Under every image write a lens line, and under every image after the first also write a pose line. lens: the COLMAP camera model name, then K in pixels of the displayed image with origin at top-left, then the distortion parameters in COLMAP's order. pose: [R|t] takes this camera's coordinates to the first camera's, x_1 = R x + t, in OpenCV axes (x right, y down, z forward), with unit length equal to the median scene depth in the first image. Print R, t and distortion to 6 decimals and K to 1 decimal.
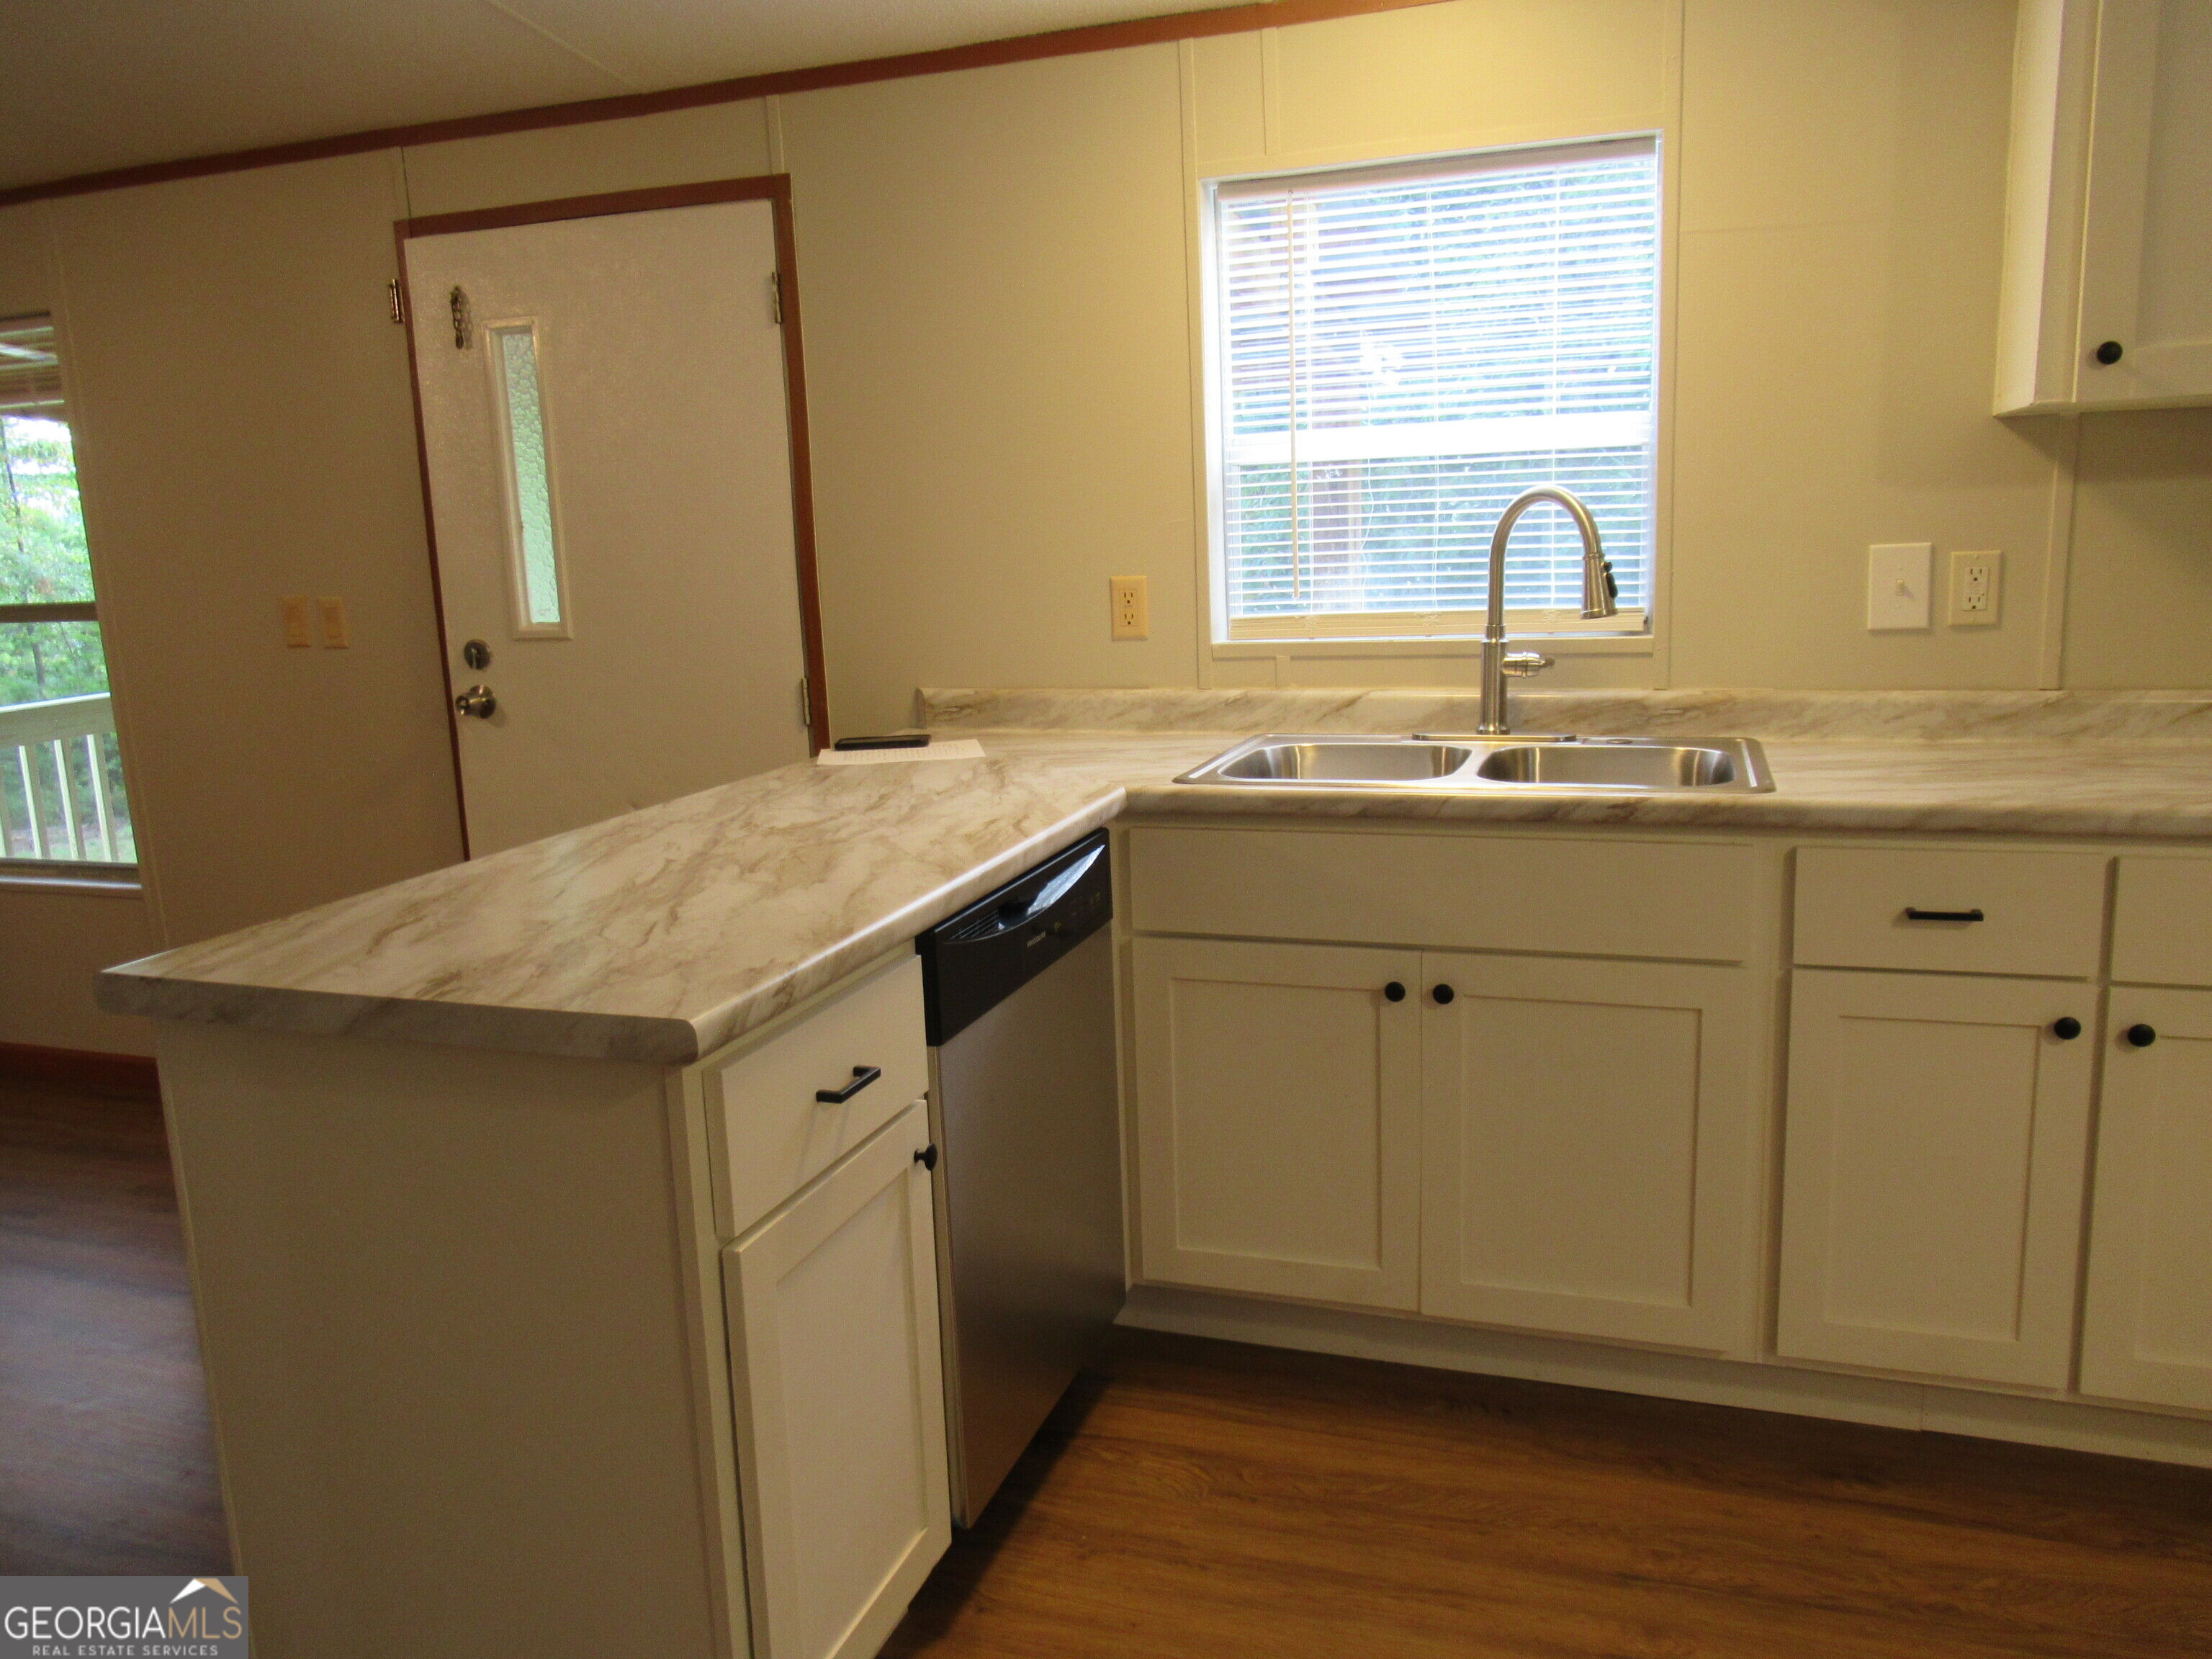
lens RADIAL K [[1672.6, 0, 1087.0], [0, 1672.6, 840.8], [0, 0, 1]] dist [-0.012470, -0.009783]
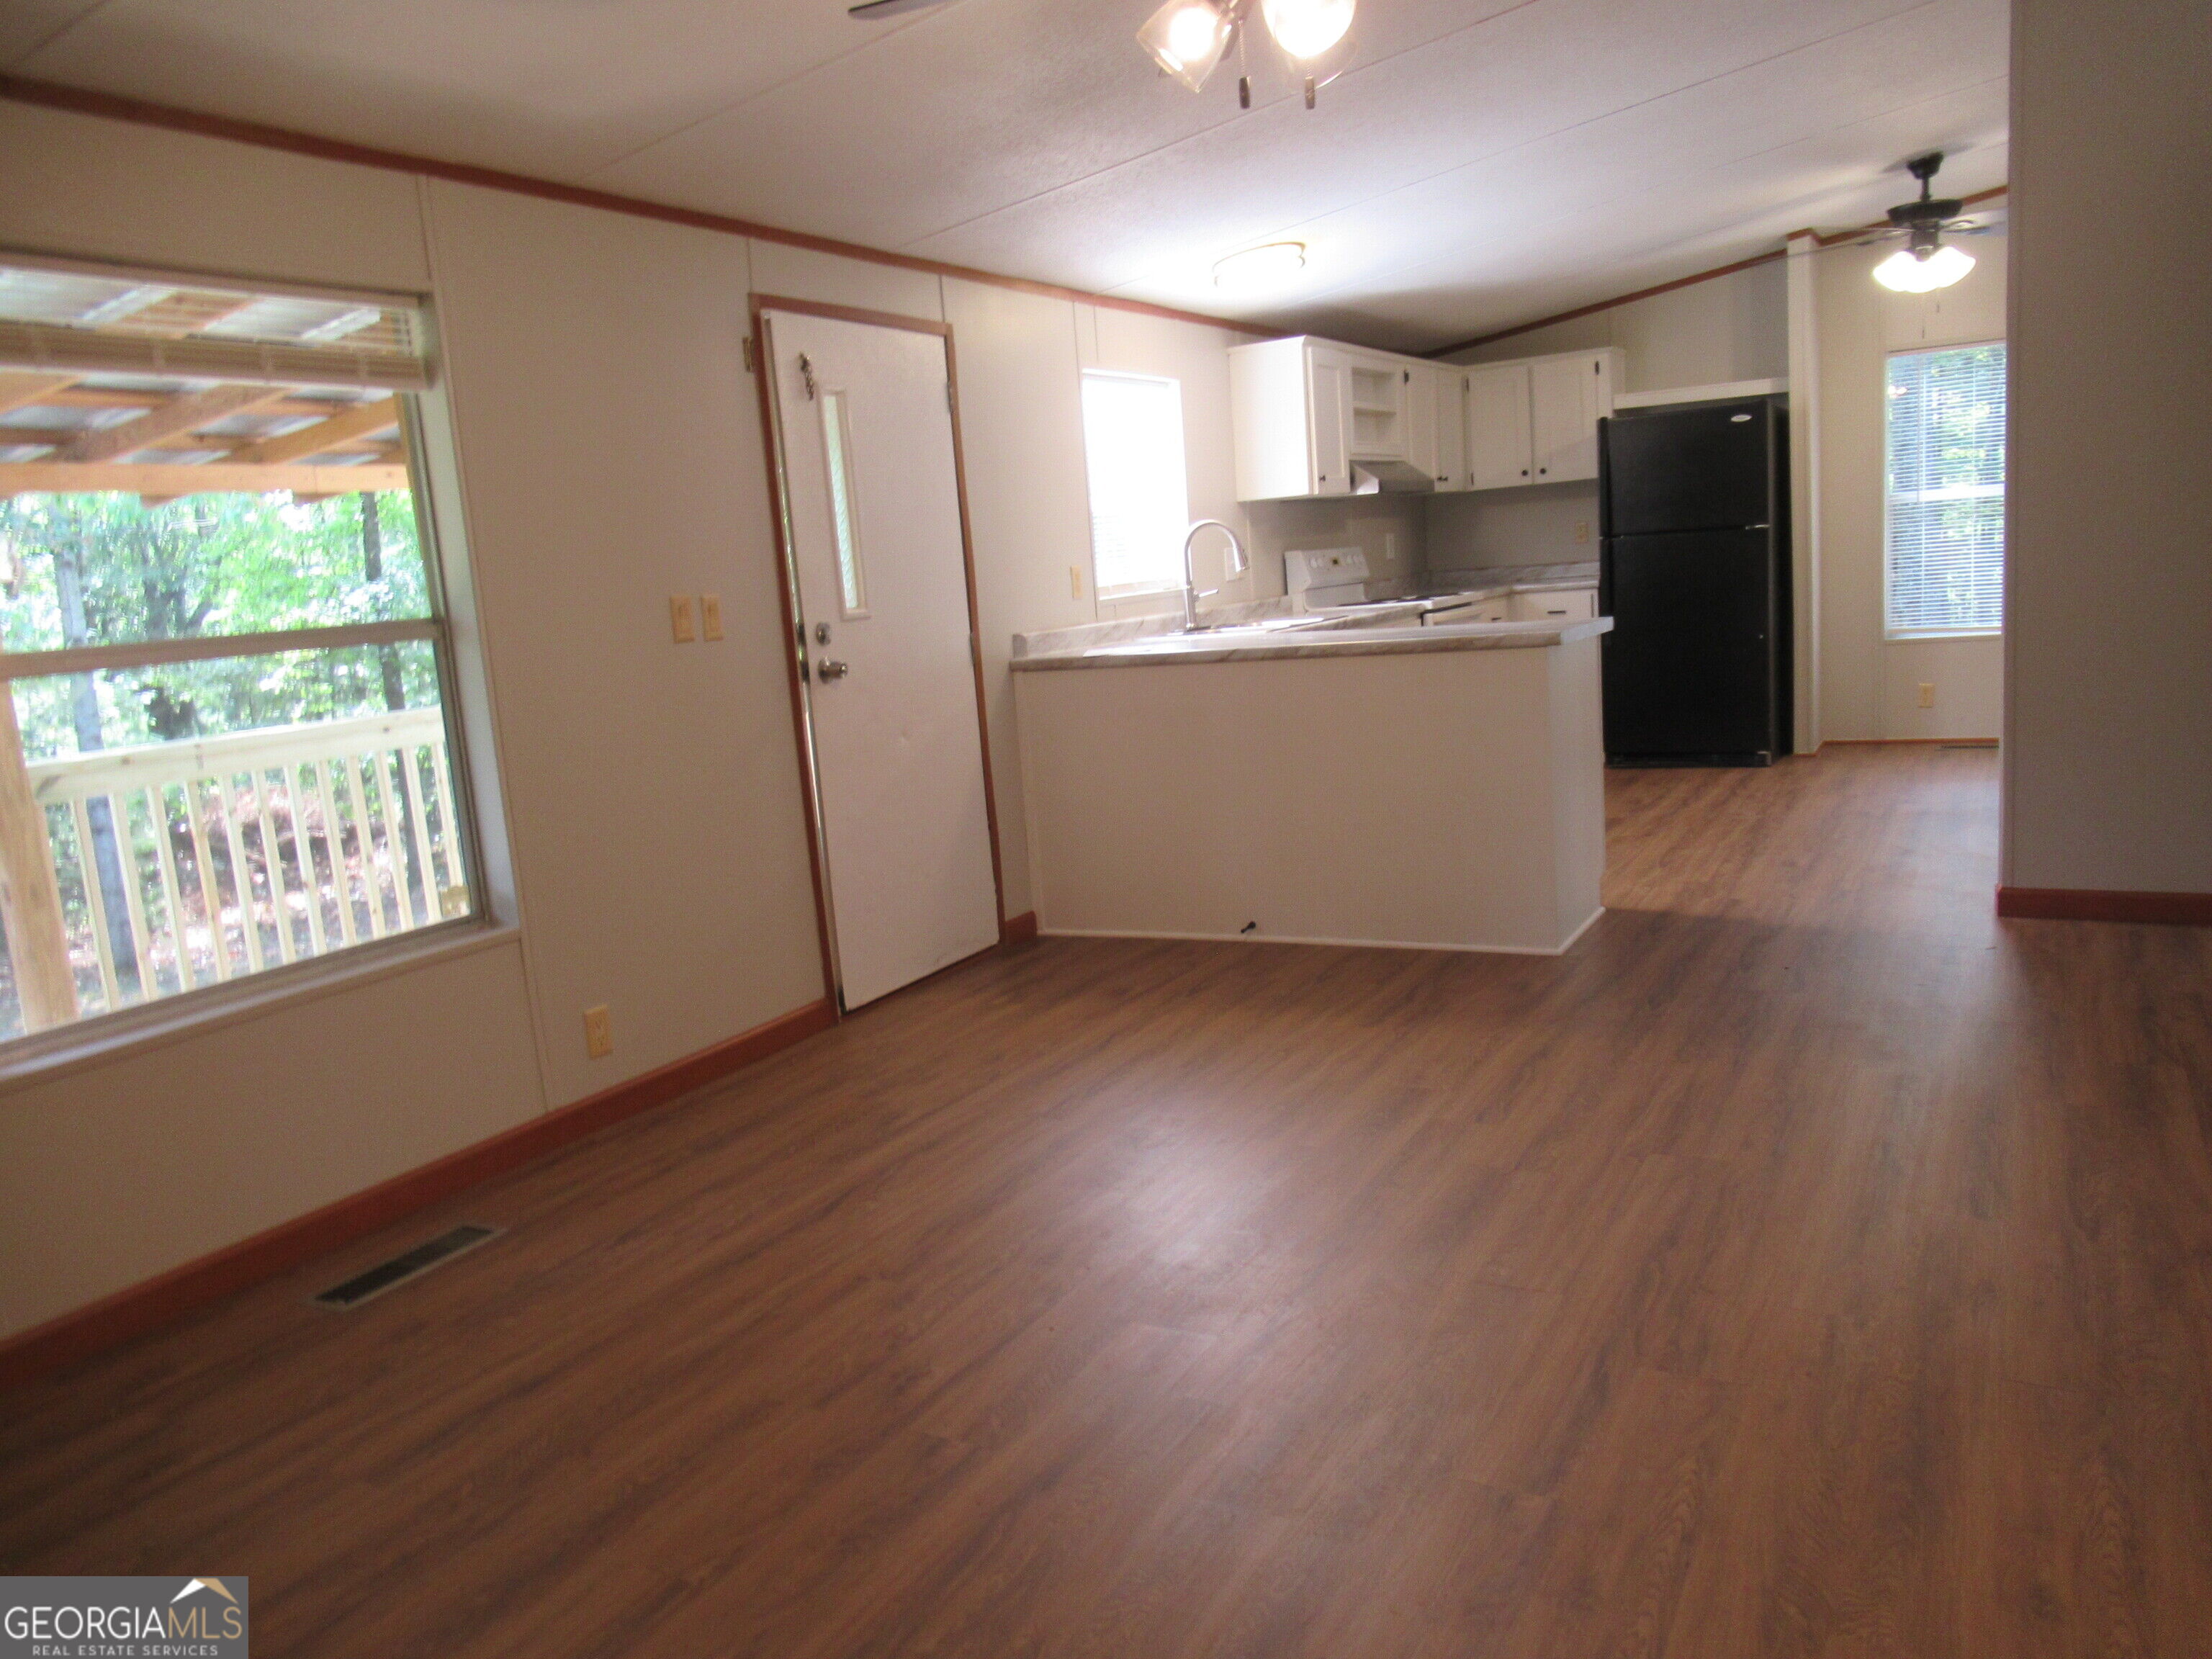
lens RADIAL K [[1672.6, 0, 1107.8], [0, 1672.6, 826.3], [0, 0, 1]] dist [-0.012470, -0.009783]
pose [[0.149292, -0.126525, 0.980665, -3.982734], [0.264075, 0.960858, 0.083768, -0.048193], [-0.952878, 0.246463, 0.176860, 1.490248]]
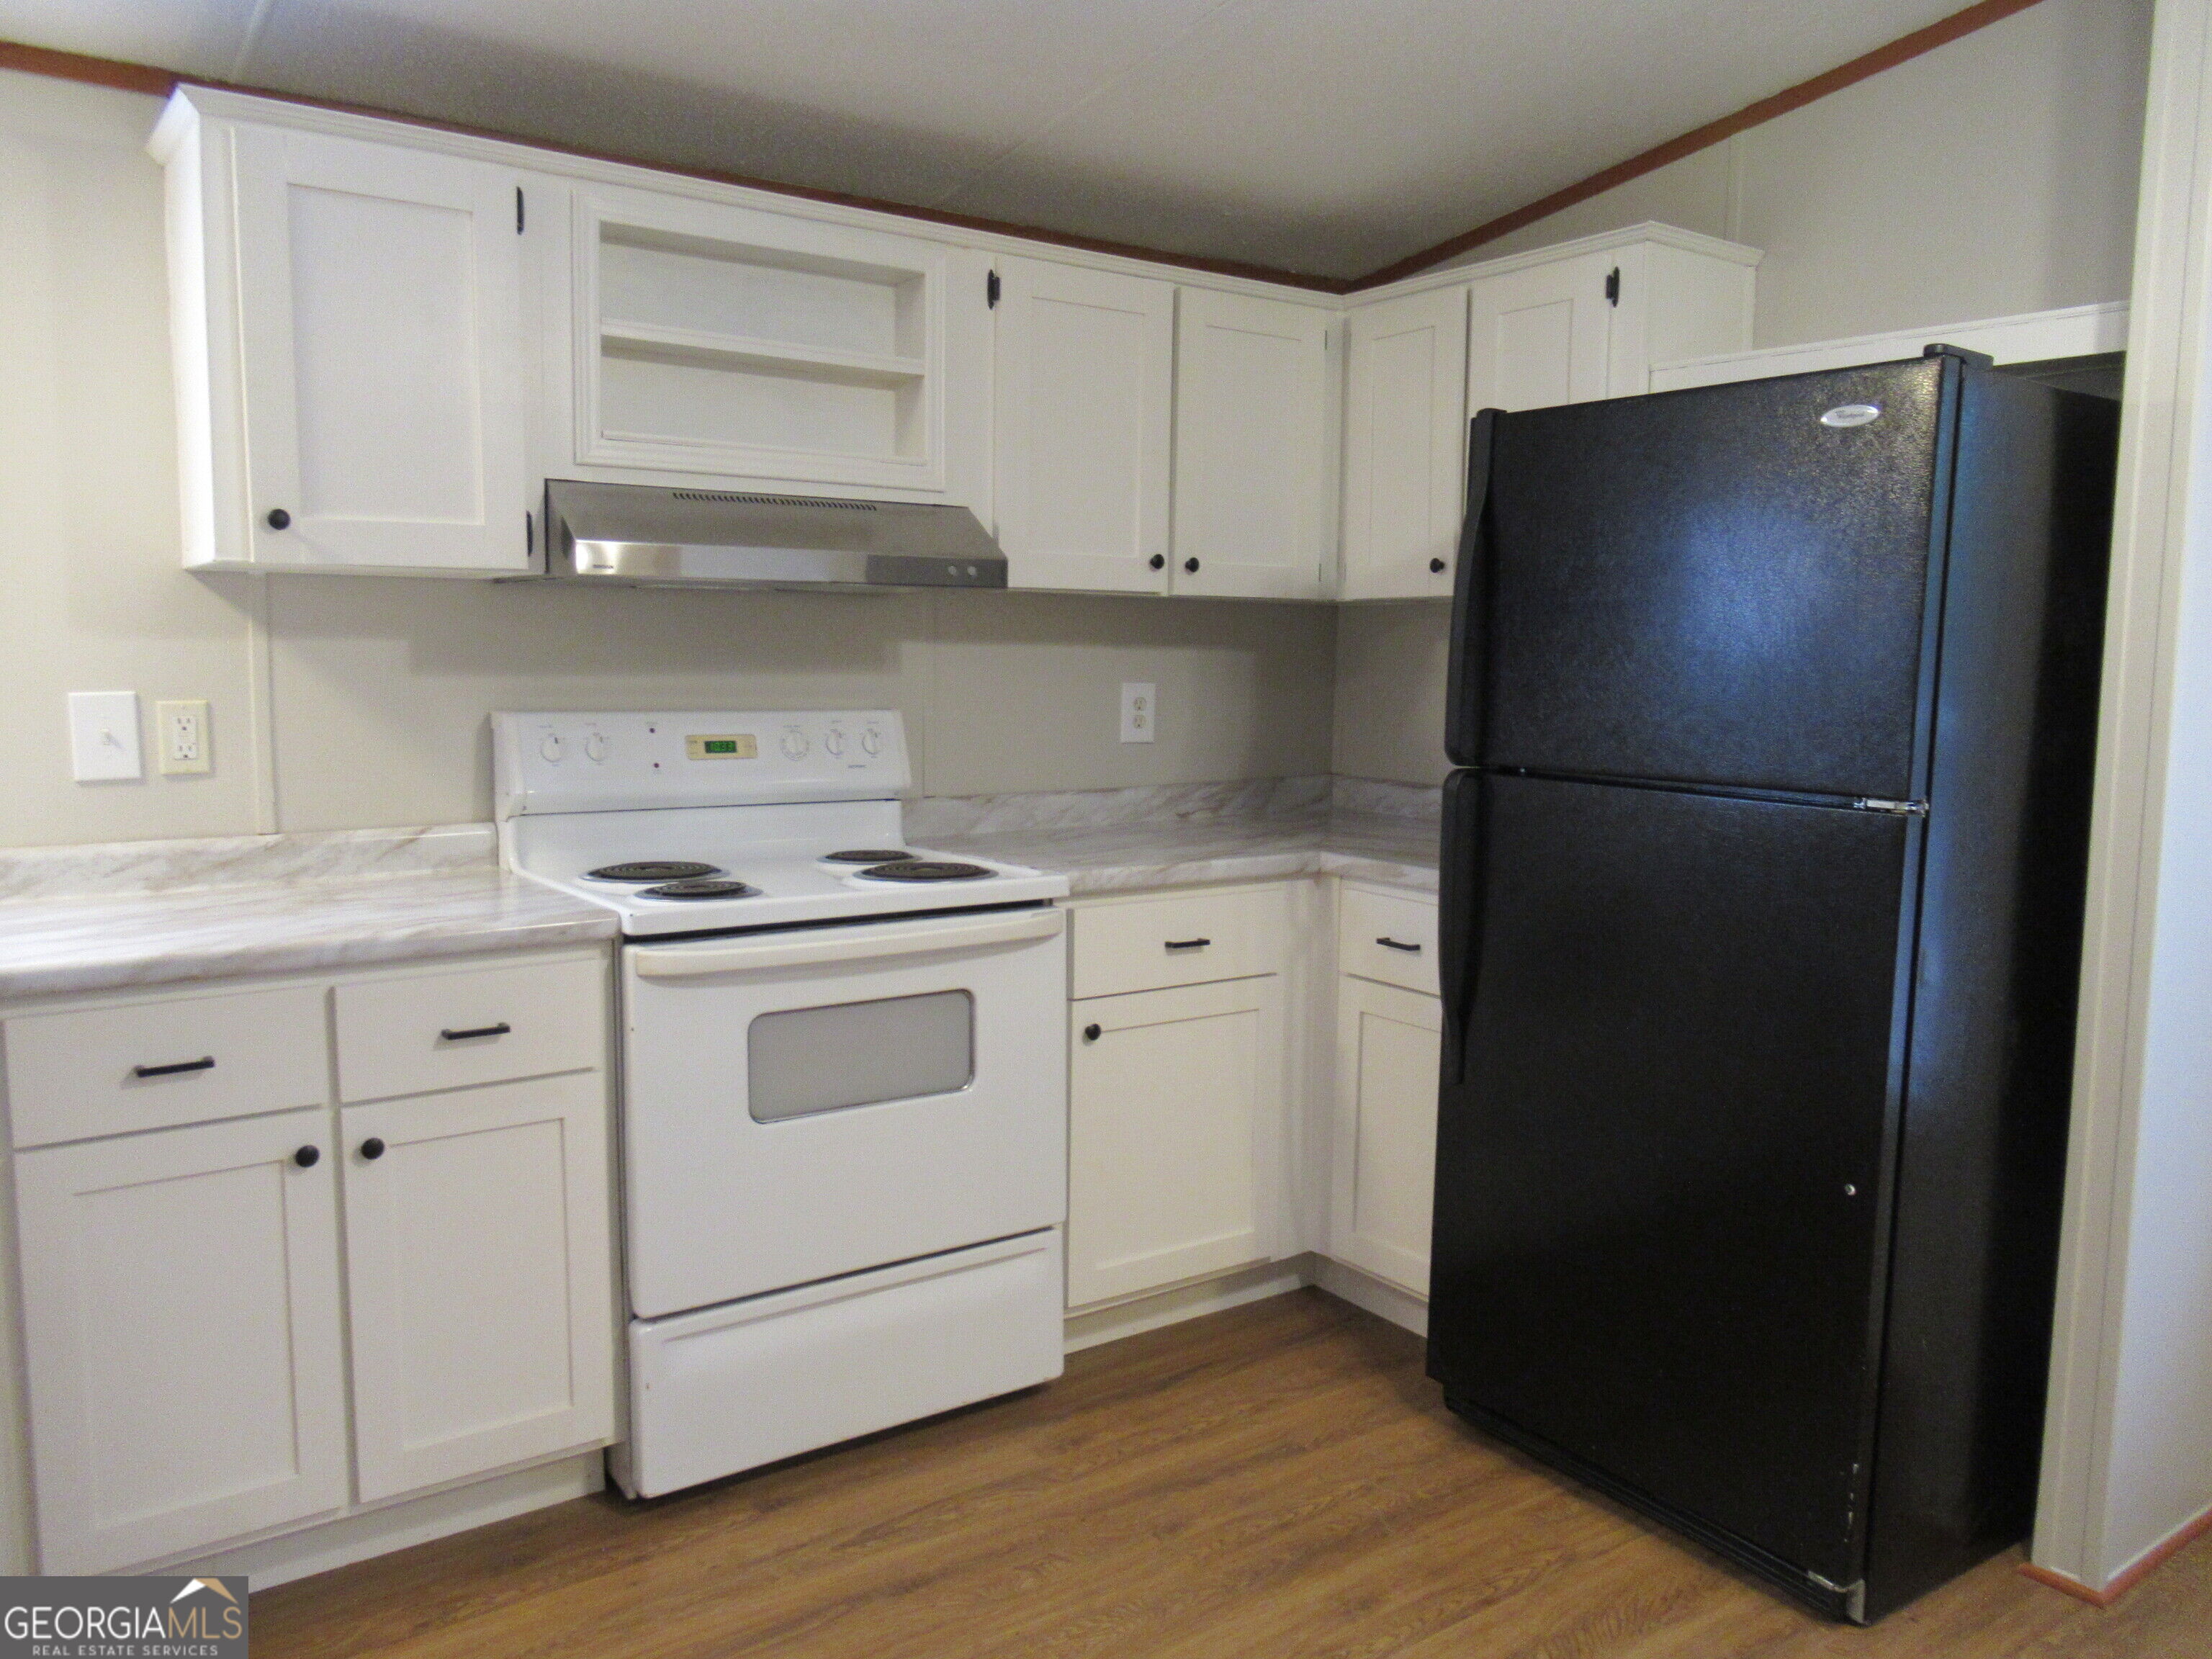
lens RADIAL K [[1672.6, 0, 1083.0], [0, 1672.6, 836.8], [0, 0, 1]] dist [-0.012470, -0.009783]
pose [[0.550400, -0.049064, 0.833458, -0.006973], [0.124721, 0.991902, -0.023973, -0.000260], [-0.825533, 0.117145, 0.552062, 0.002390]]
